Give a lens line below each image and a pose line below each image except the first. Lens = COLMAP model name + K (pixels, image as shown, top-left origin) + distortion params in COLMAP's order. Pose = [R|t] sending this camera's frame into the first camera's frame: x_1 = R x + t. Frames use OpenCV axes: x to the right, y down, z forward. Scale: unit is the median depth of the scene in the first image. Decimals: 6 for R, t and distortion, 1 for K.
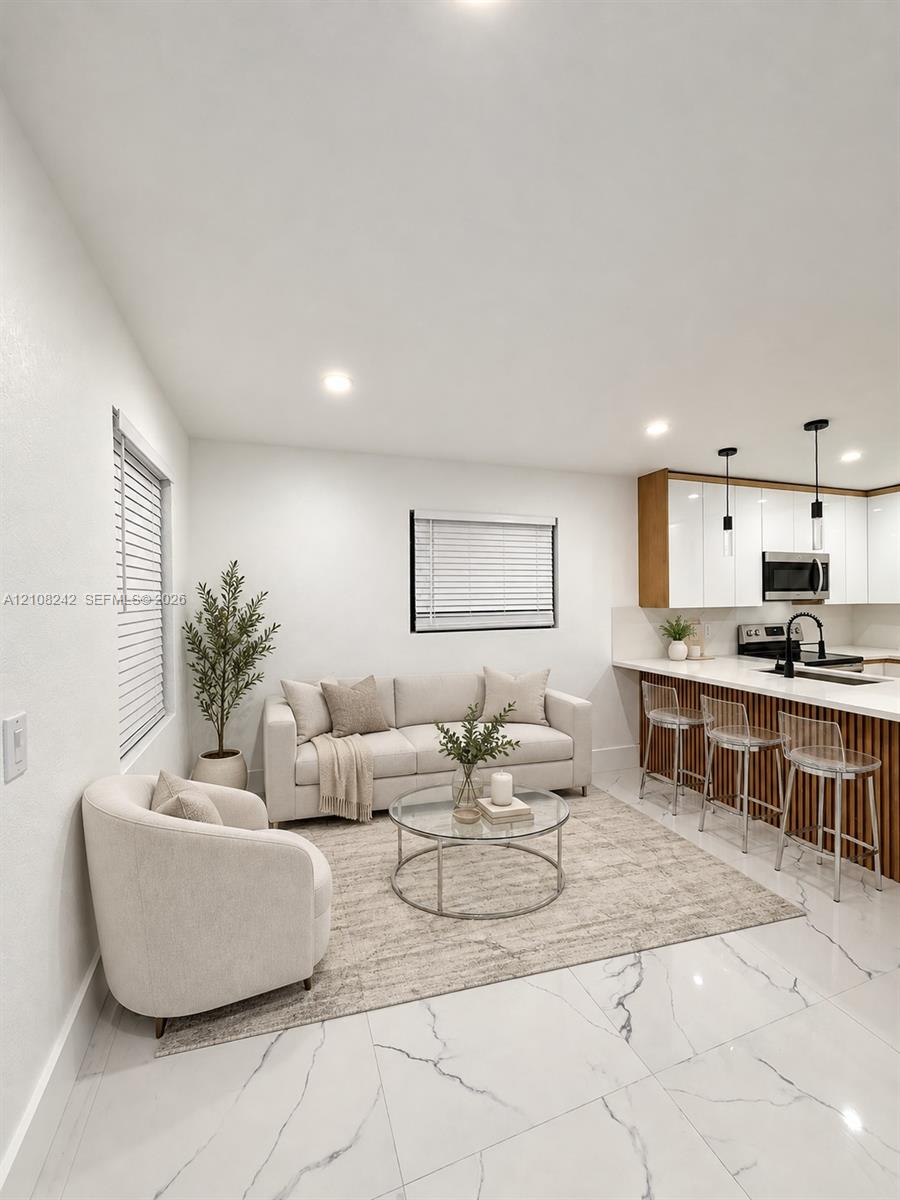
lens RADIAL K [[483.7, 0, 475.5], [0, 483.7, 599.1], [0, 0, 1]] dist [-0.000673, -0.000091]
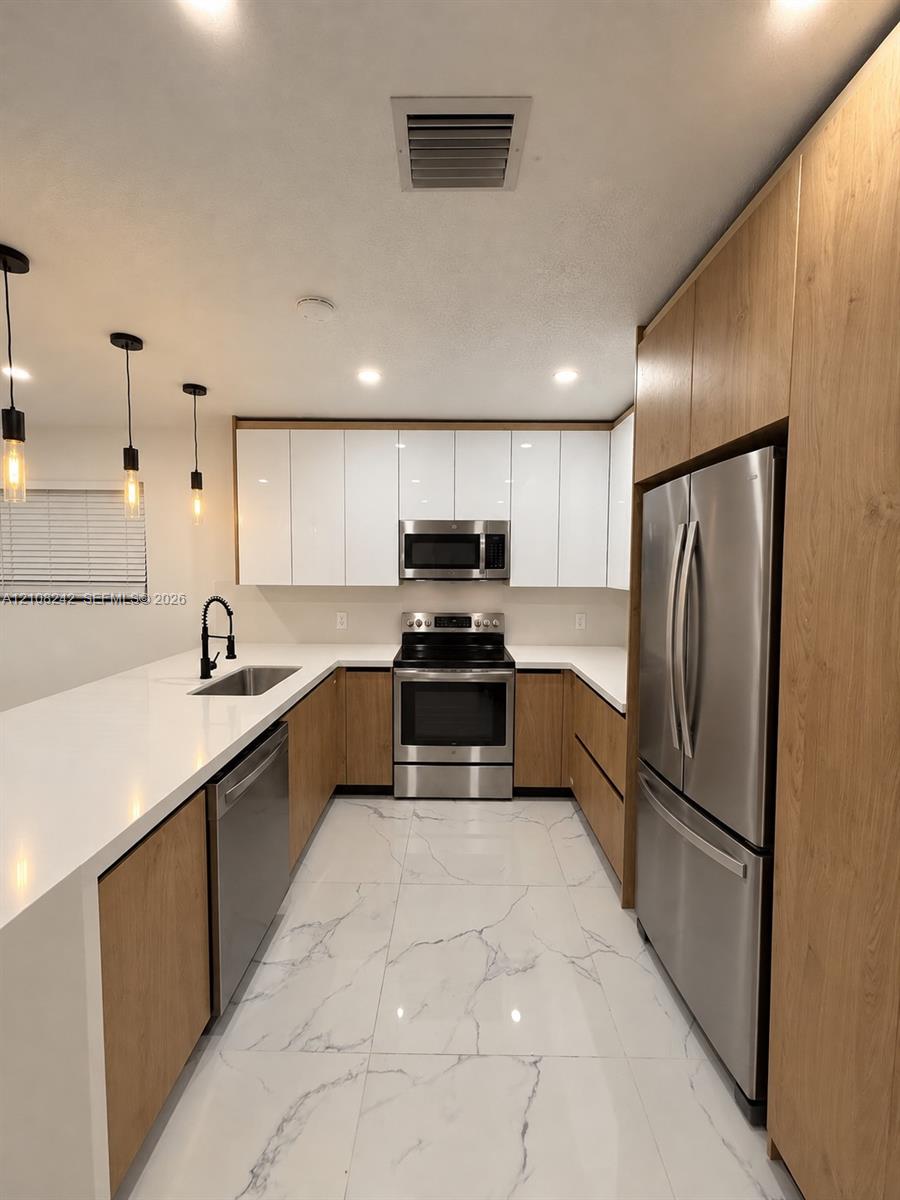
lens RADIAL K [[476.9, 0, 448.4], [0, 476.9, 591.4], [0, 0, 1]] dist [-0.000386, 0.000012]
pose [[0.927582, 0.039993, -0.371474, 1.053767], [-0.021423, 0.998312, 0.053985, -0.022141], [0.373006, -0.042117, 0.926873, 0.359993]]
